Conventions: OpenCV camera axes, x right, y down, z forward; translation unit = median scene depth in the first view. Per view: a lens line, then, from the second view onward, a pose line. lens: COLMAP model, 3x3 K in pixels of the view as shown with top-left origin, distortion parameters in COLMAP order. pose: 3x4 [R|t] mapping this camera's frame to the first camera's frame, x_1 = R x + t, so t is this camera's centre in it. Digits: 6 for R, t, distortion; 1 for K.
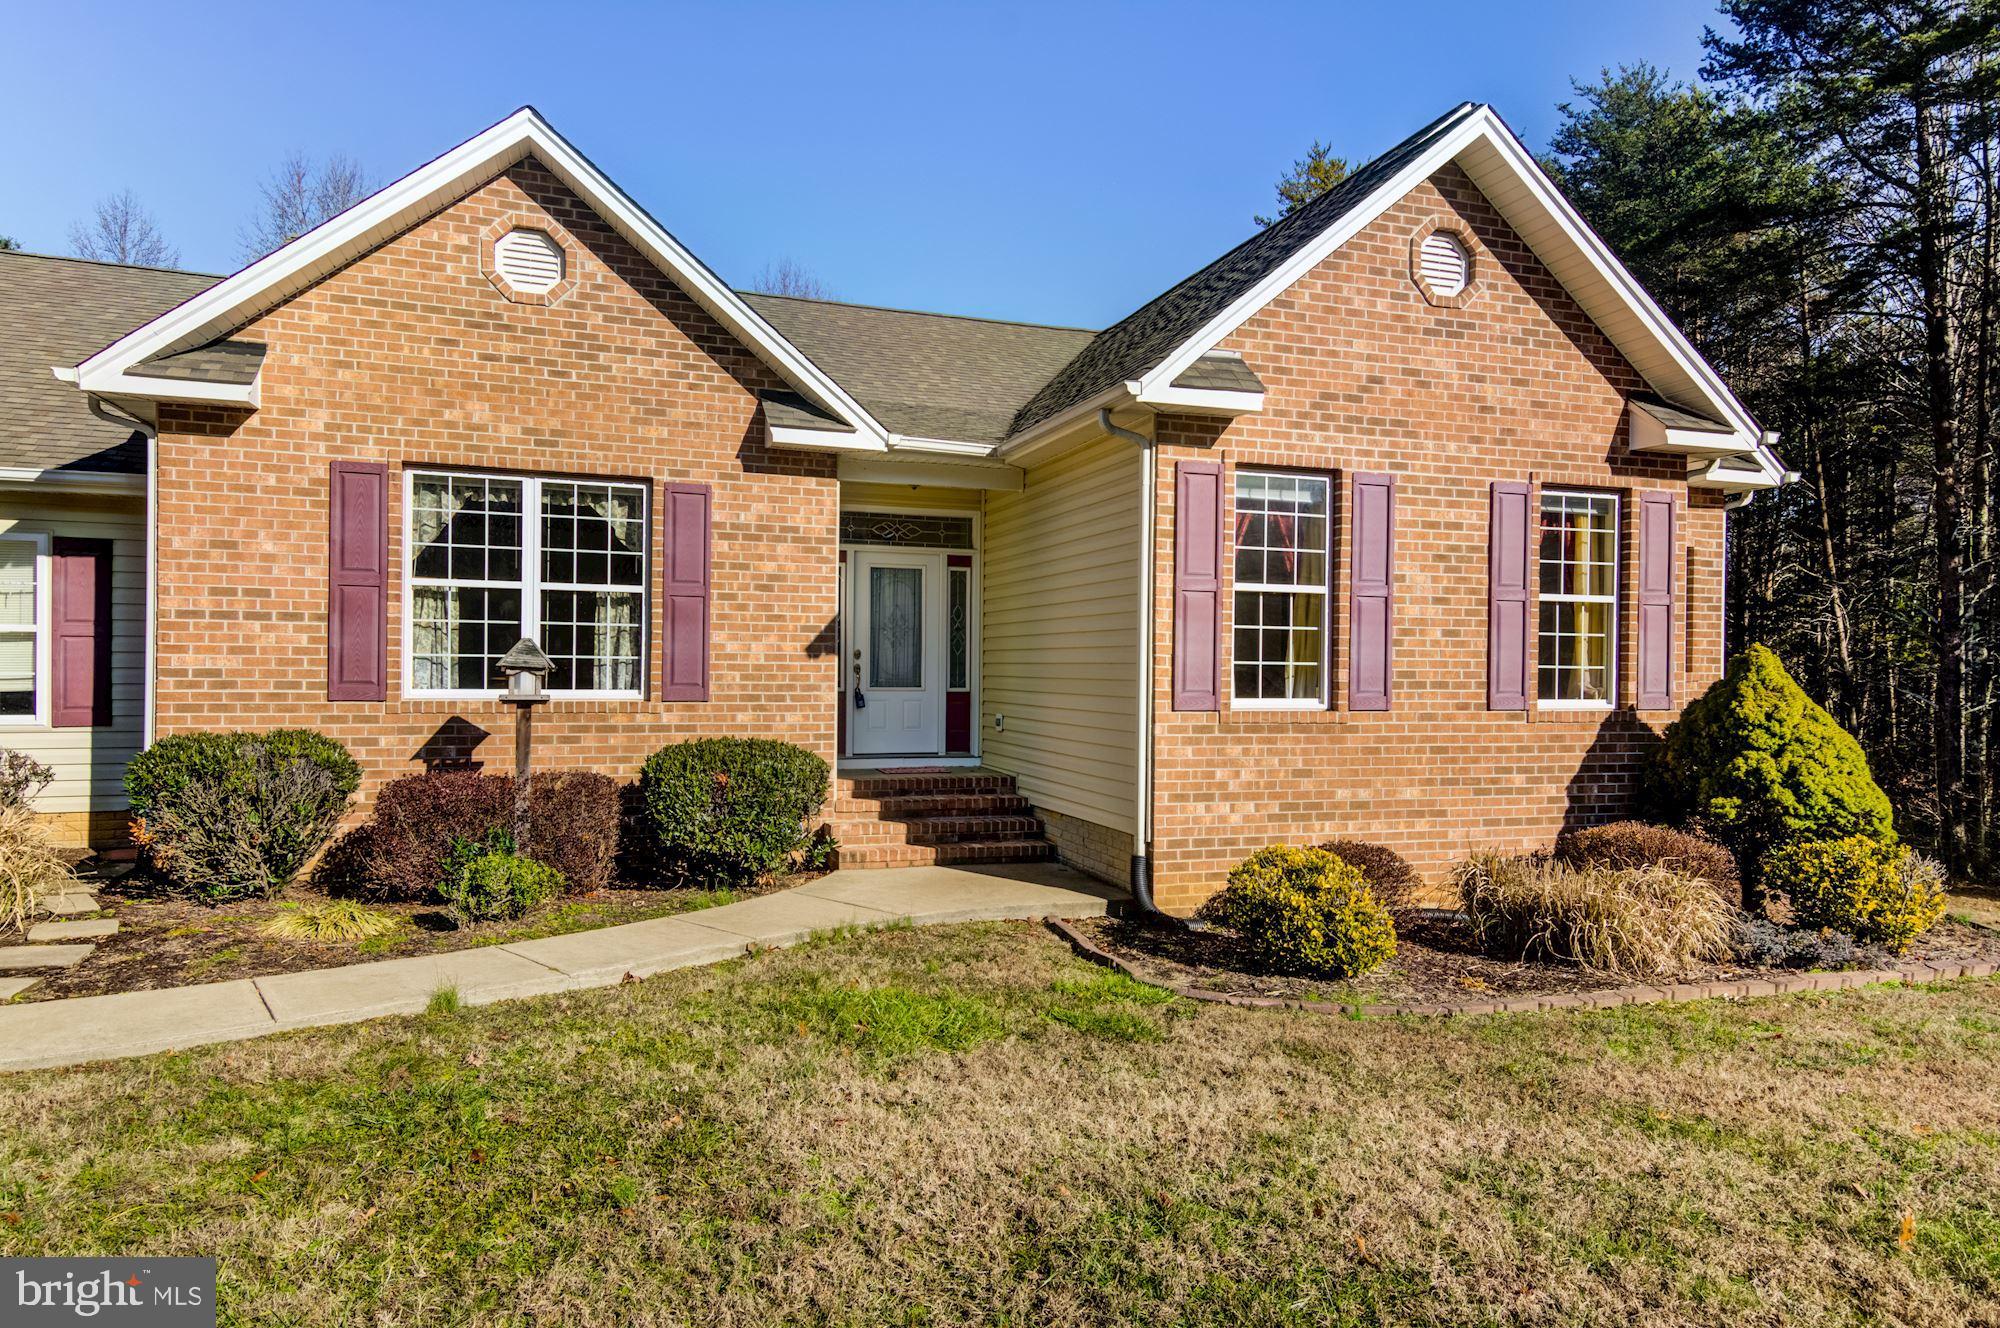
lens RADIAL K [[1226.4, 0, 1006.6], [0, 1226.4, 675.0], [0, 0, 1]] dist [0.040780, -0.007653]
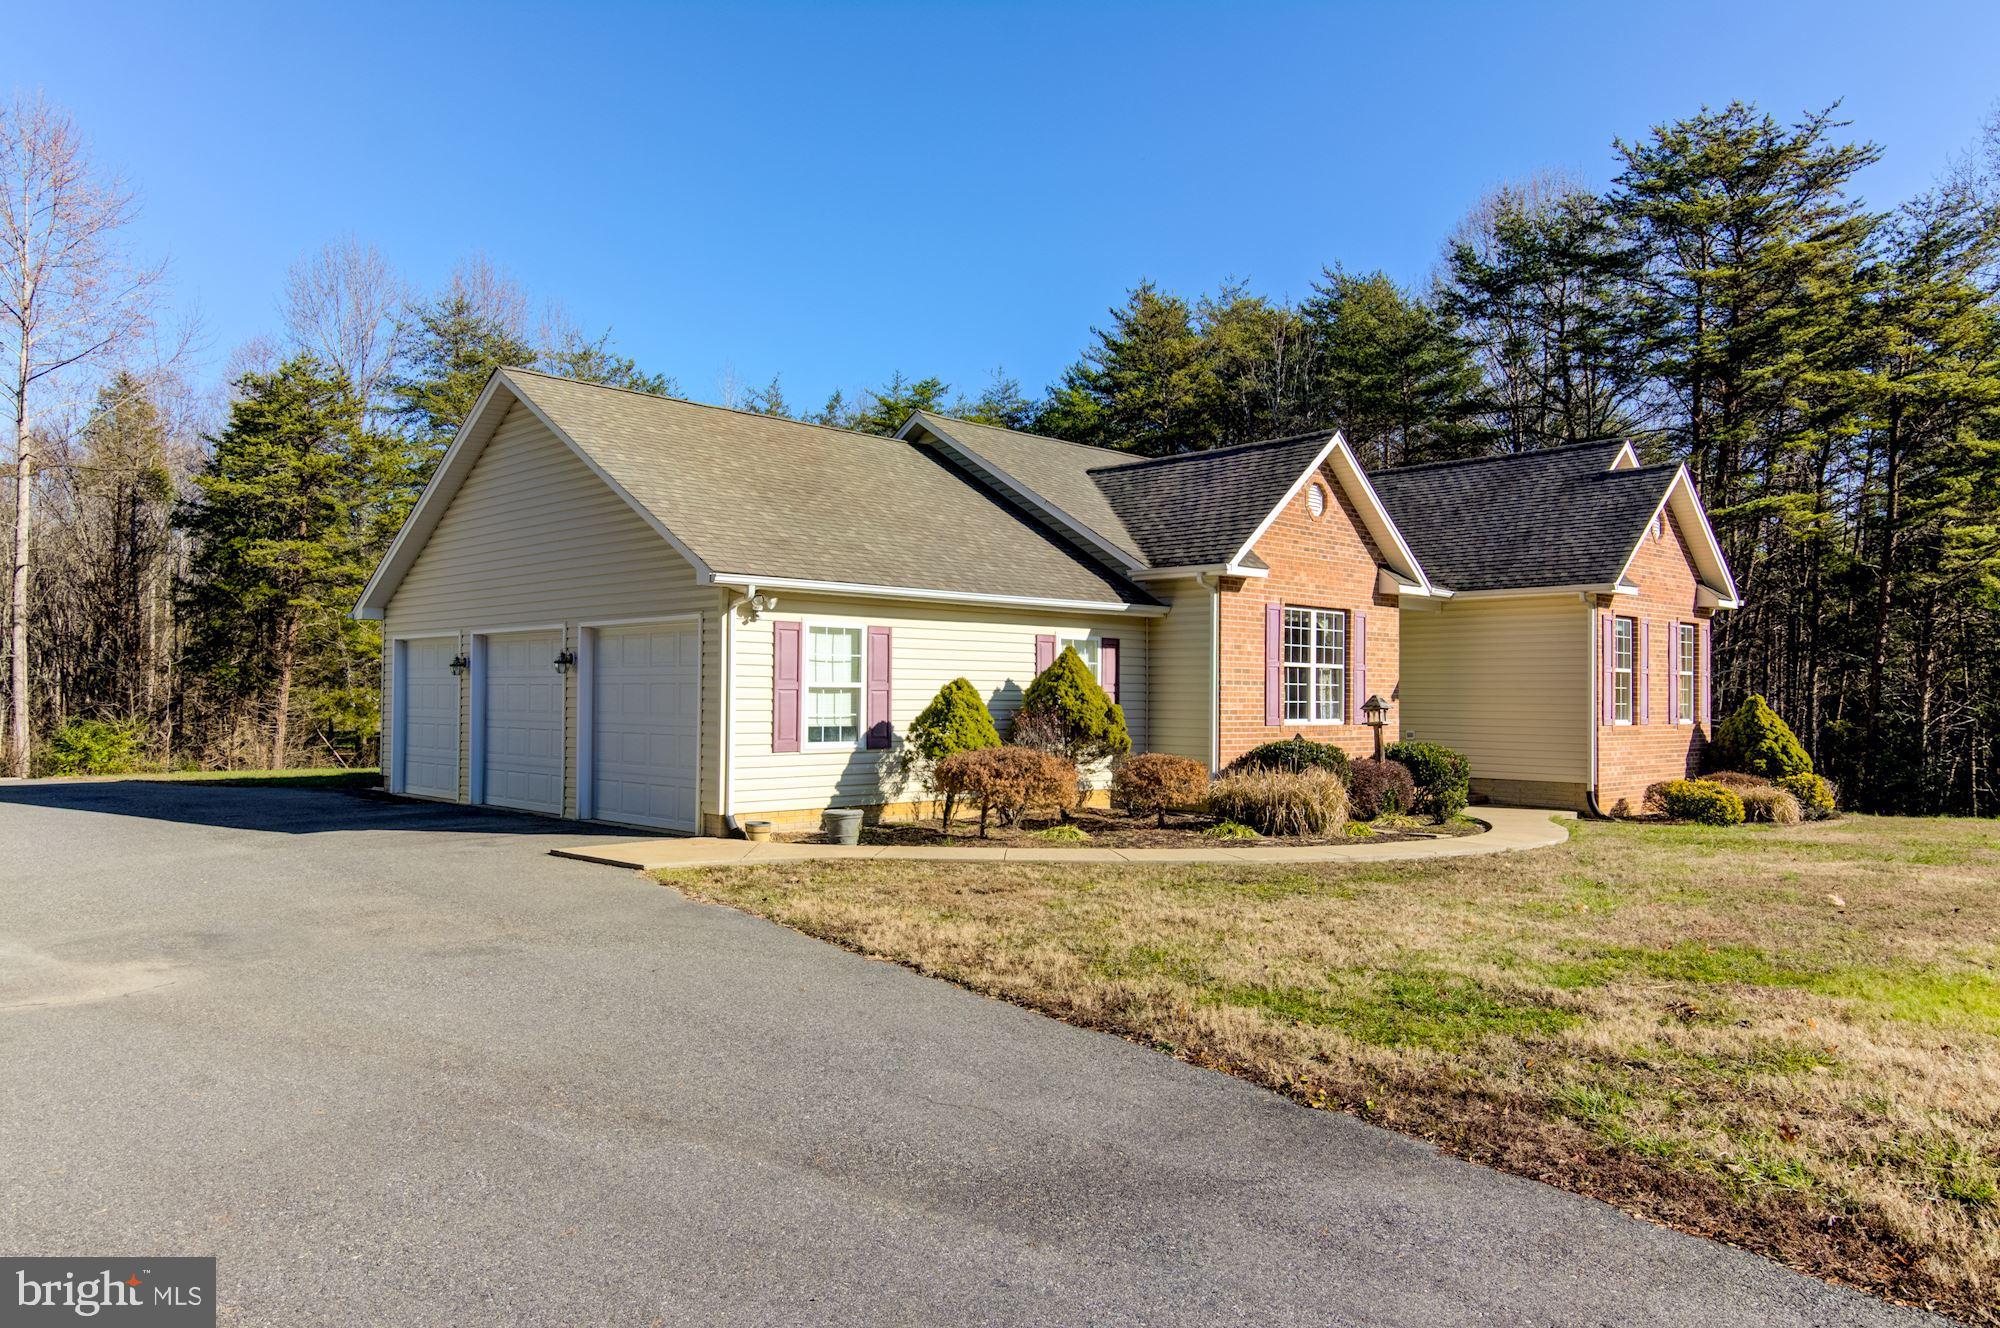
lens RADIAL K [[1364.4, 0, 995.3], [0, 1364.4, 665.4], [0, 0, 1]] dist [0.002436, -0.005042]
pose [[0.910359, 0.005953, 0.413776, -1.751827], [0.002782, 0.999786, -0.020504, -0.030898], [-0.413809, 0.019818, 0.910148, -0.746748]]
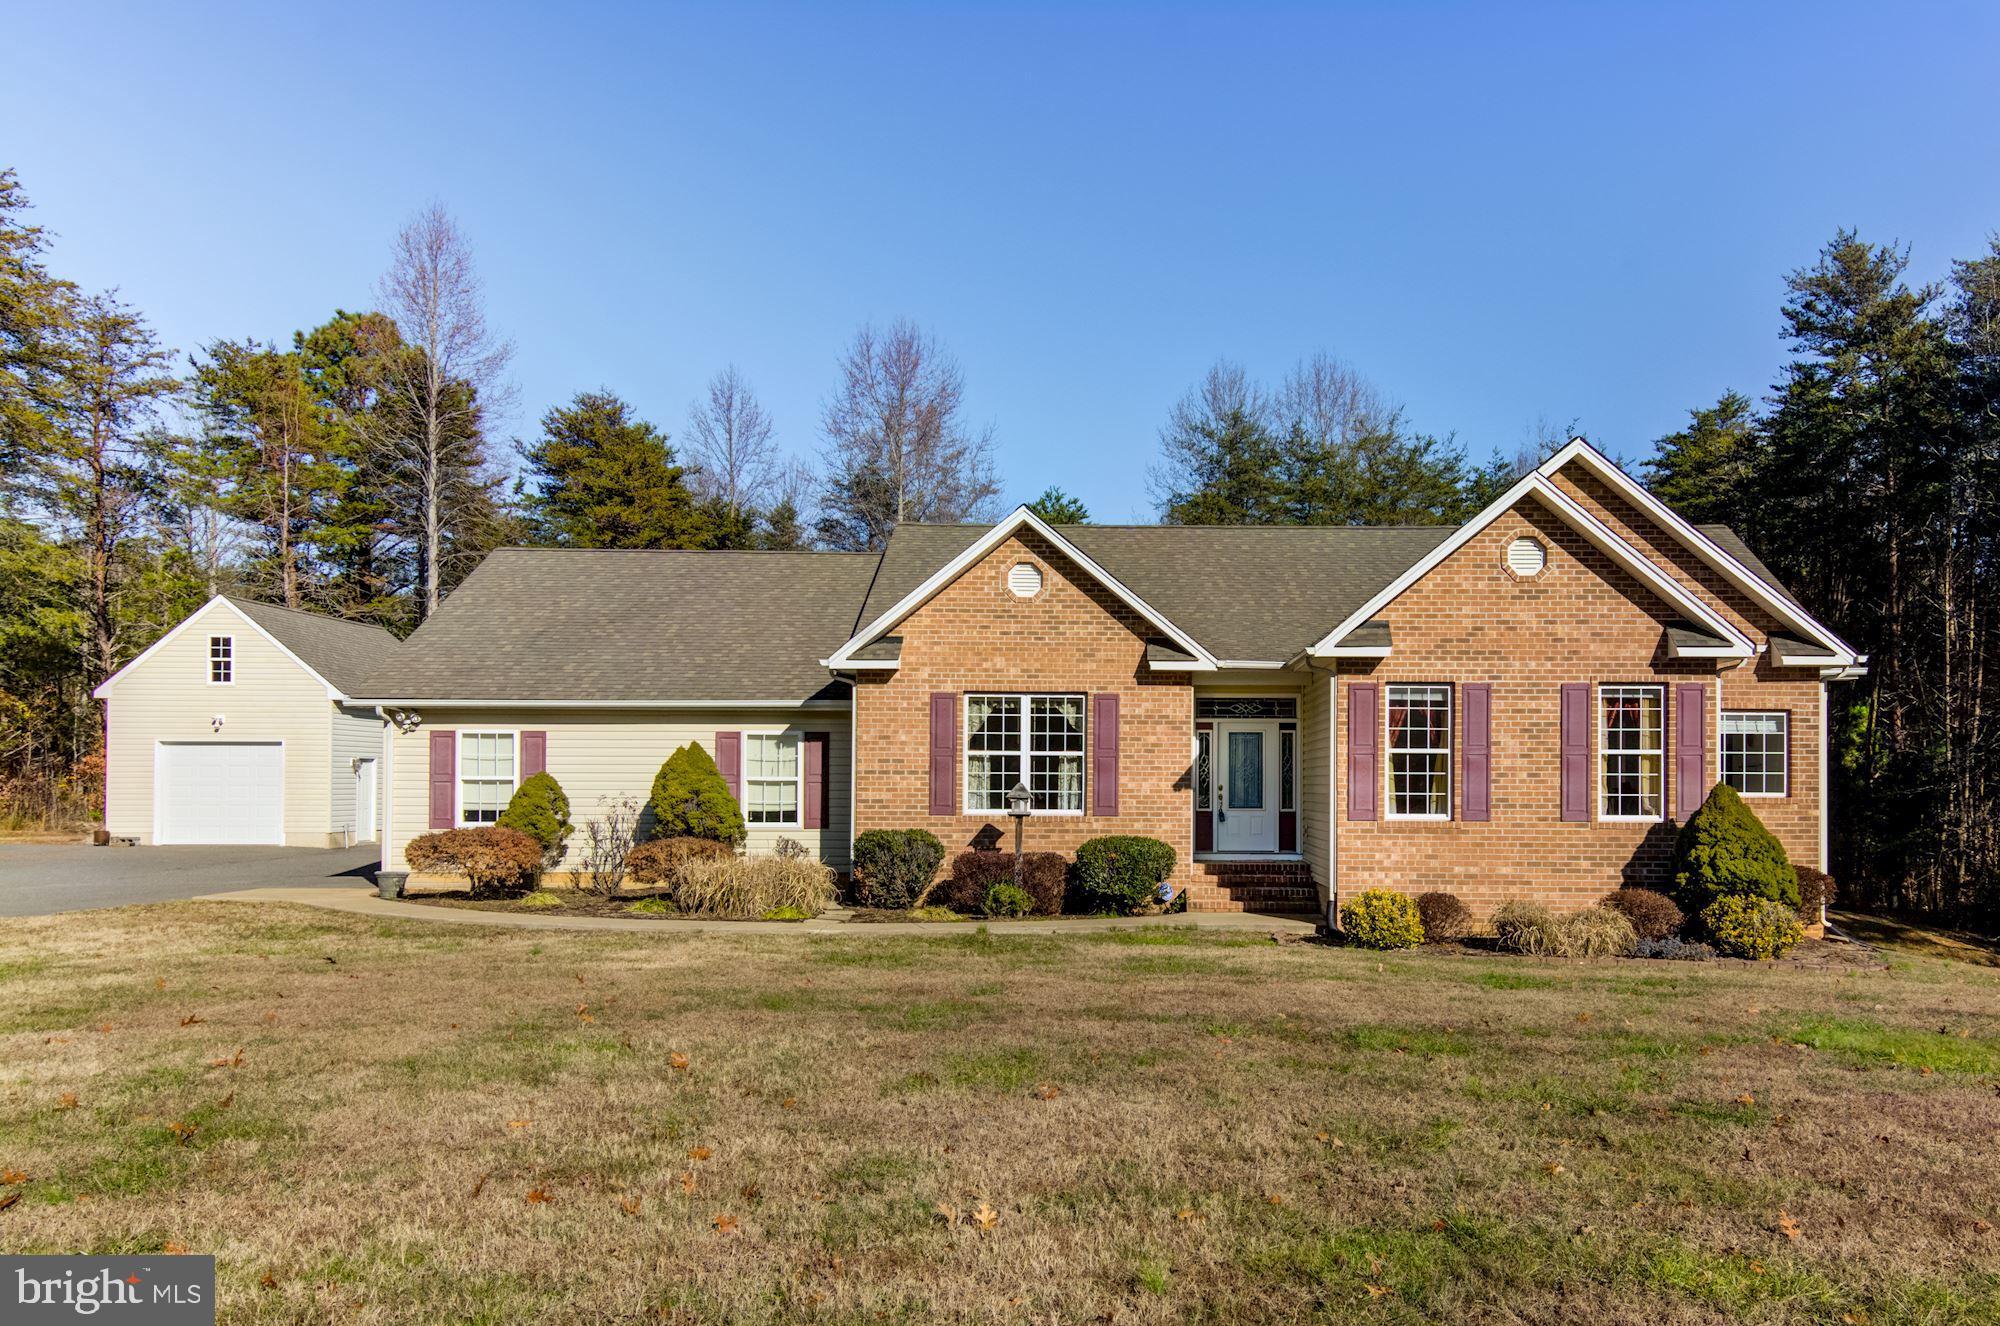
lens RADIAL K [[1364.4, 0, 1144.5], [0, 1364.4, 781.1], [0, 0, 1]] dist [0.002436, -0.005042]
pose [[0.951752, -0.007205, -0.306784, 0.420442], [0.003259, 0.999905, -0.013373, -0.002849], [0.306851, 0.011728, 0.951685, -0.909683]]
